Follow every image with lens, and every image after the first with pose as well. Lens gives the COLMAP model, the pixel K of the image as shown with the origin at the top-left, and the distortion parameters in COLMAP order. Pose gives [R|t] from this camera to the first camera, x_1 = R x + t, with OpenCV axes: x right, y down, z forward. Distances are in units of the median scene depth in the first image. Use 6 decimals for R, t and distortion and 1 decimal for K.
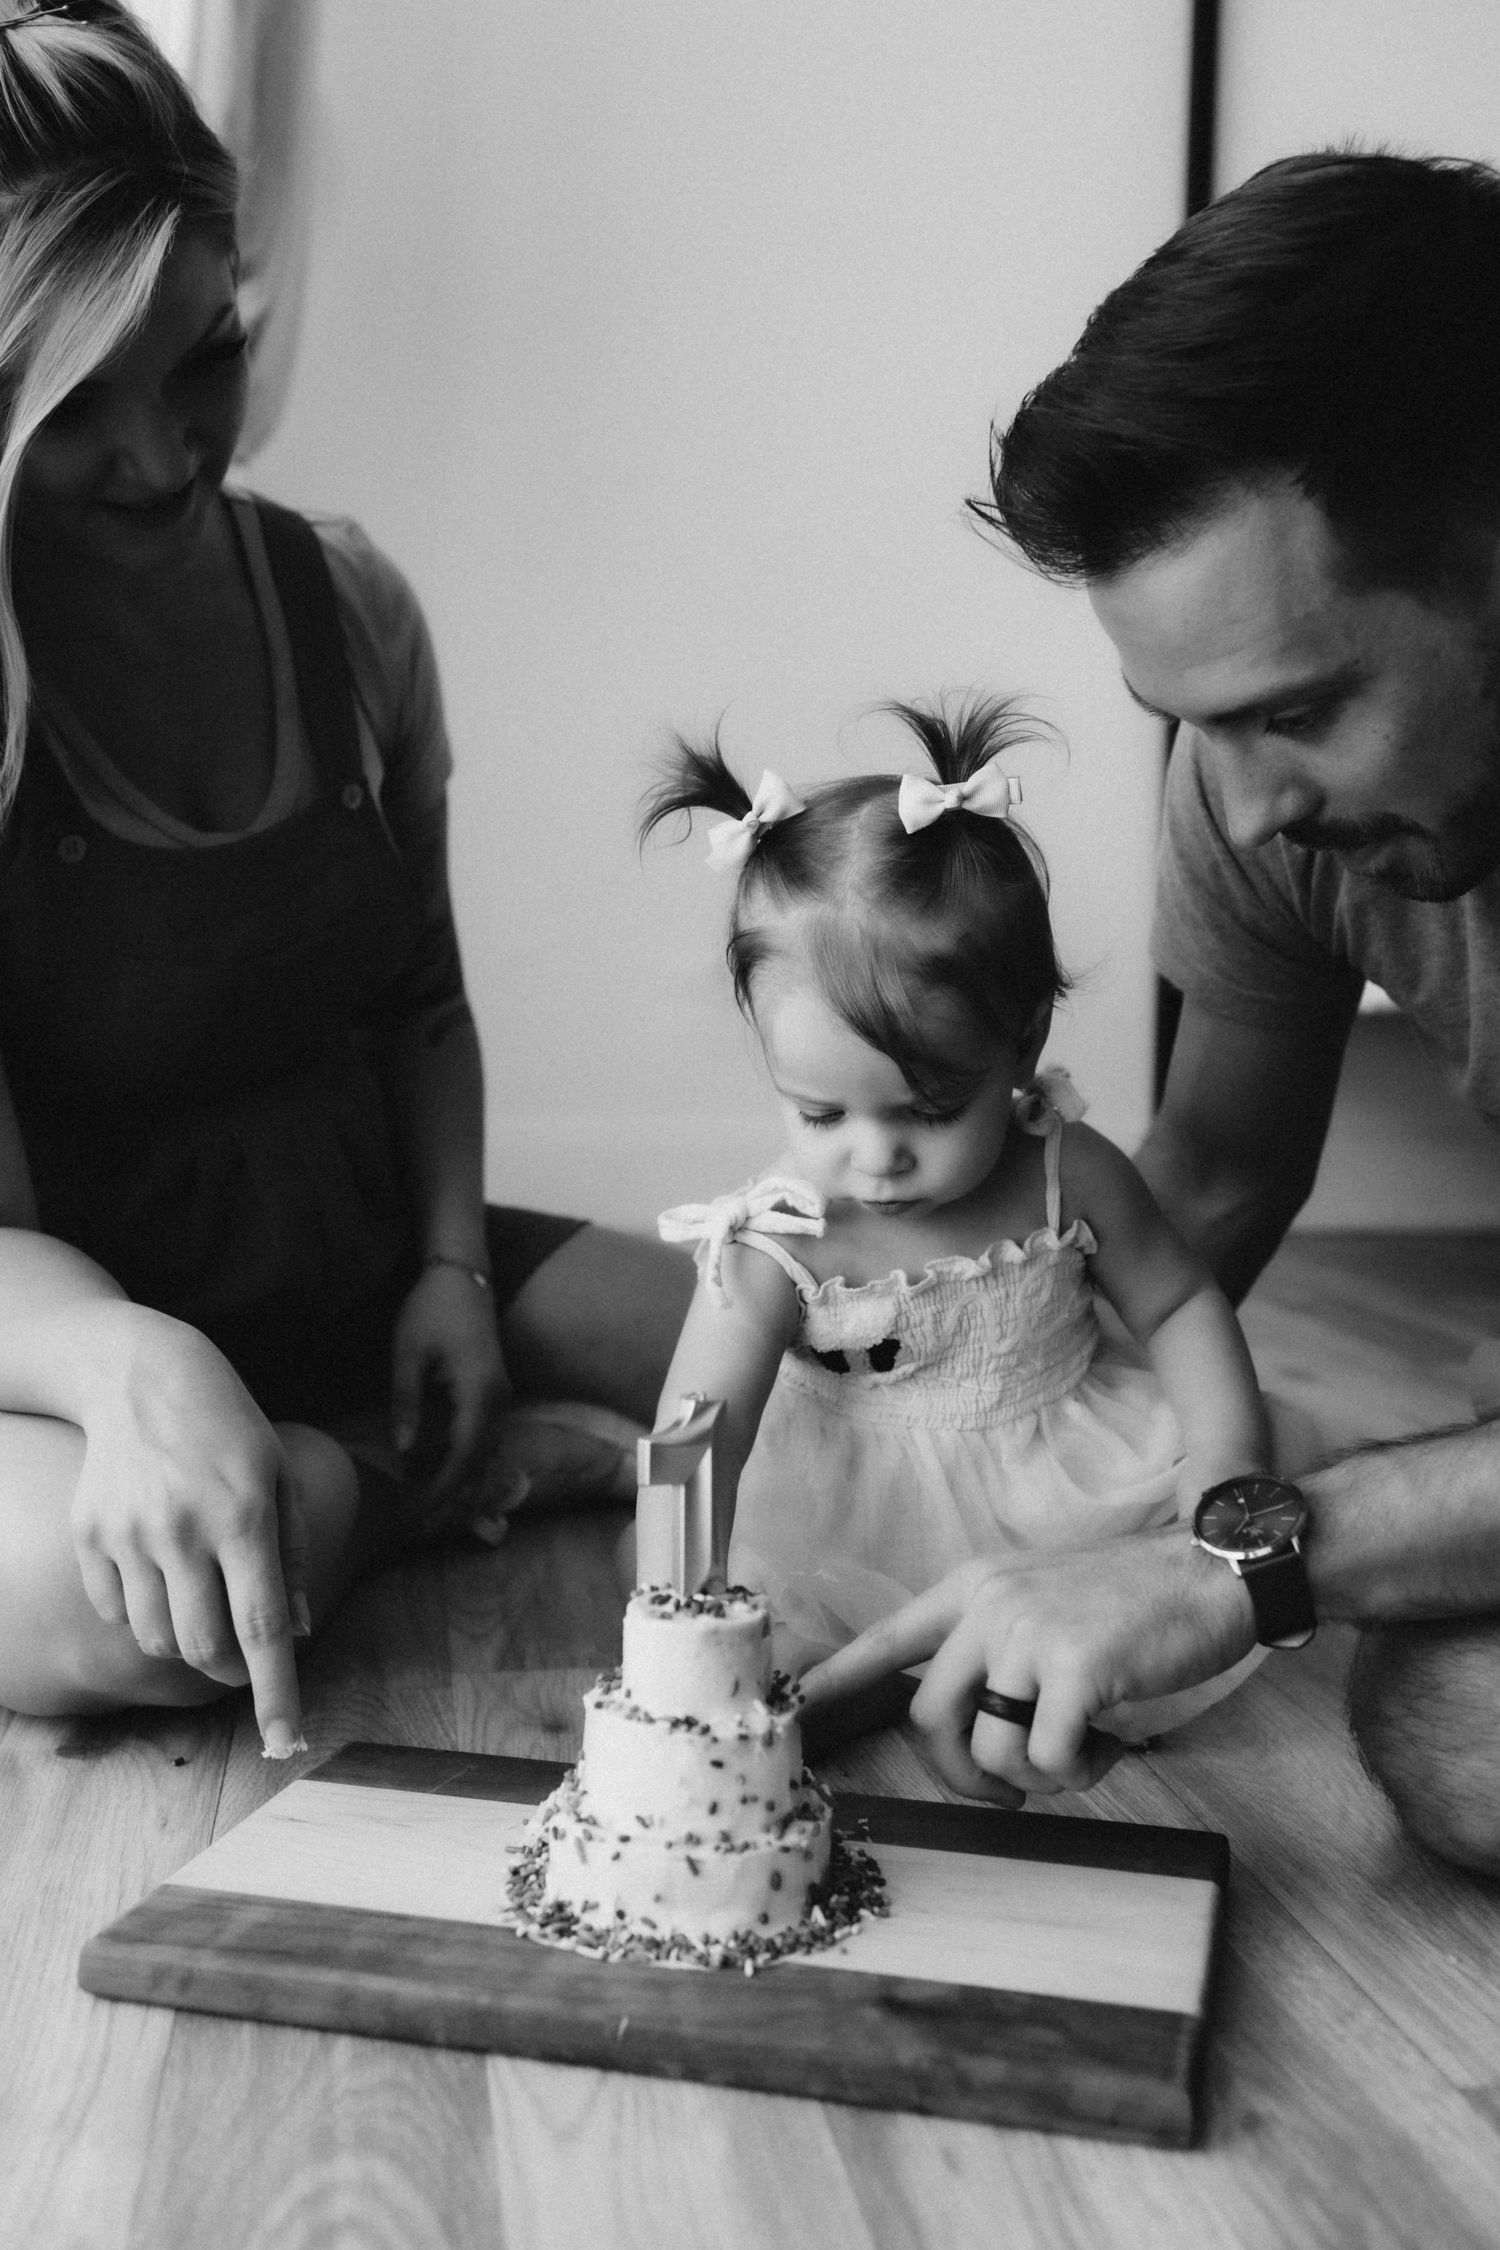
lens RADIAL K [[2243.8, 0, 750.0], [0, 2243.8, 1125.0], [0, 0, 1]] dist [0.006593, 0.029982]
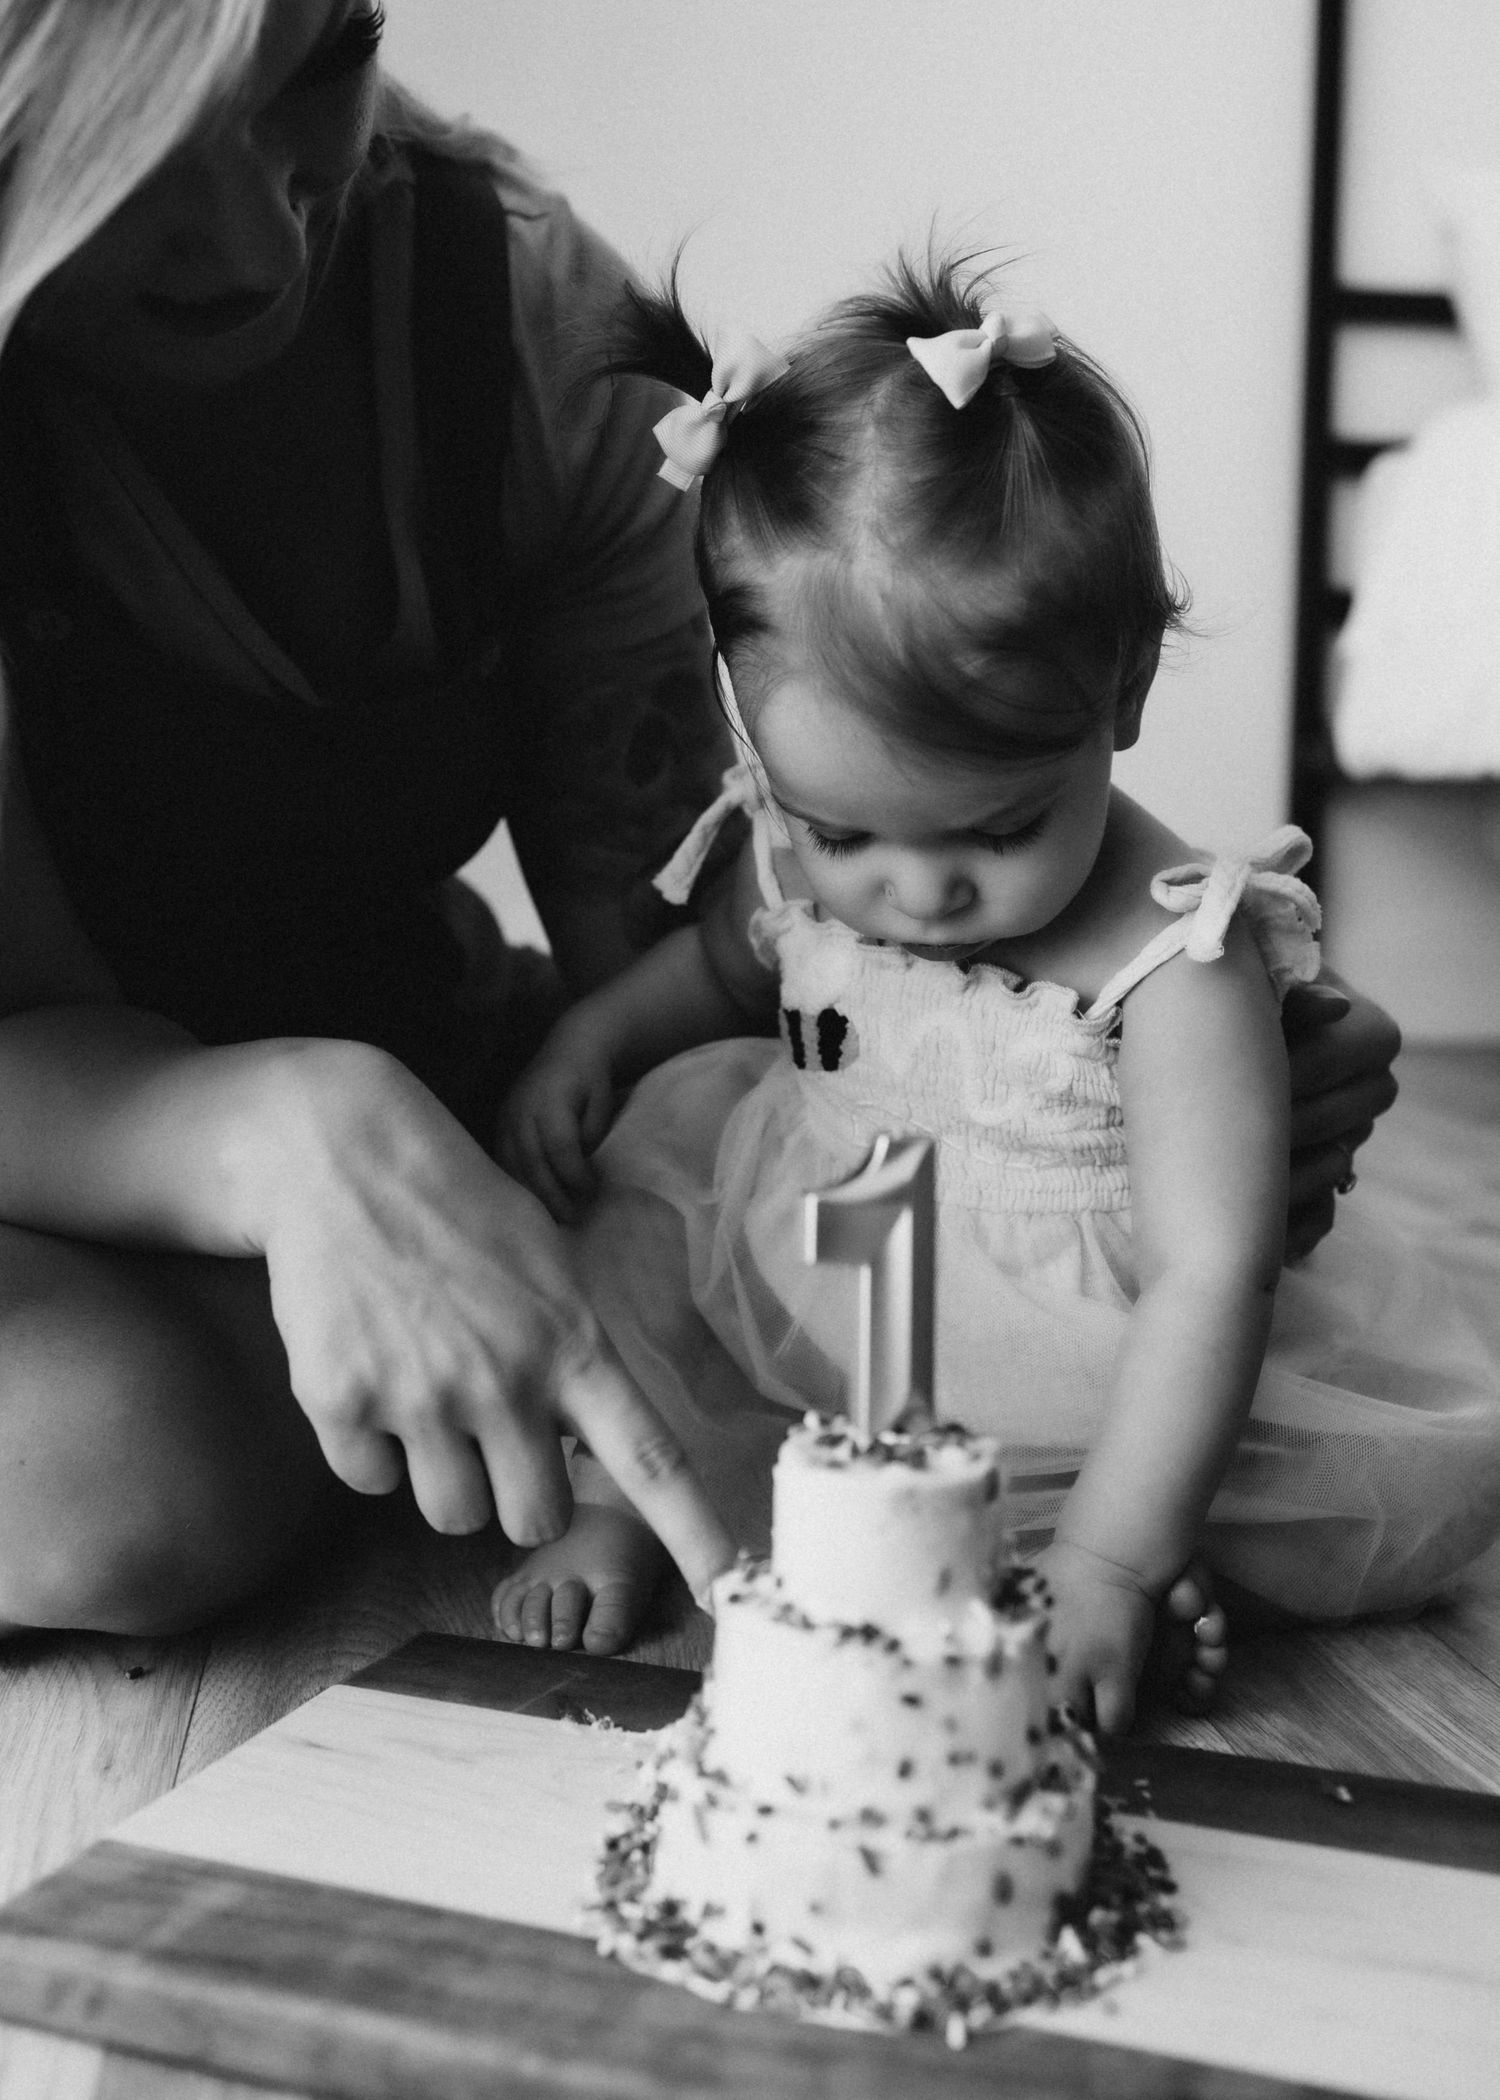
lens RADIAL K [[2271.1, 0, 783.4], [0, 2271.1, 981.6], [0, 0, 1]] dist [0.013628, 0.001298]
pose [[0.993910, 0.006251, -0.110018, 0.019015], [-0.006000, 0.999979, 0.002611, 0.079461], [0.110032, -0.001935, 0.993926, 0.355479]]
